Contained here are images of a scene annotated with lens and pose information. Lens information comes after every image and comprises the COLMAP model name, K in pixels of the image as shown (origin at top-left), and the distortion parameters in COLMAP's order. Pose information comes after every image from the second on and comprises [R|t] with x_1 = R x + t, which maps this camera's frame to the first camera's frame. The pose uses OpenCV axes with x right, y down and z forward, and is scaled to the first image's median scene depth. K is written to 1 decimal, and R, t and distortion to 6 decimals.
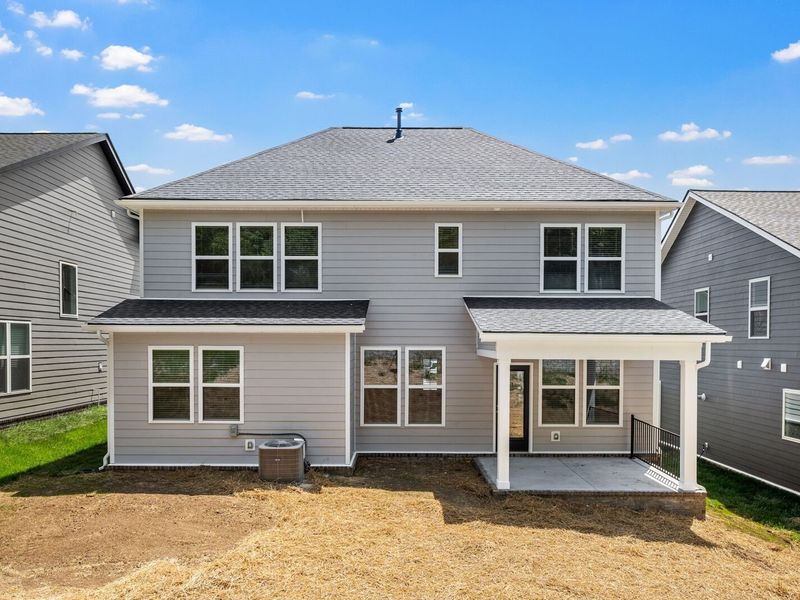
lens RADIAL K [[681.6, 0, 403.7], [0, 681.6, 354.3], [0, 0, 1]] dist [-0.000119, -0.001544]
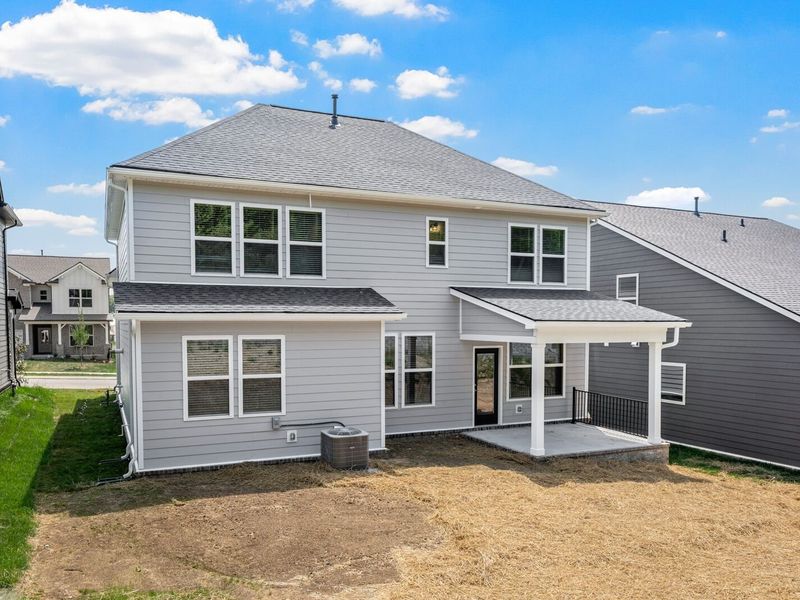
lens RADIAL K [[681.6, 0, 403.7], [0, 681.6, 354.3], [0, 0, 1]] dist [-0.000119, -0.001544]
pose [[0.897672, -0.025901, 0.439903, -0.459543], [0.012982, 0.999392, 0.032353, -0.011924], [-0.440473, -0.023331, 0.897463, 0.054316]]
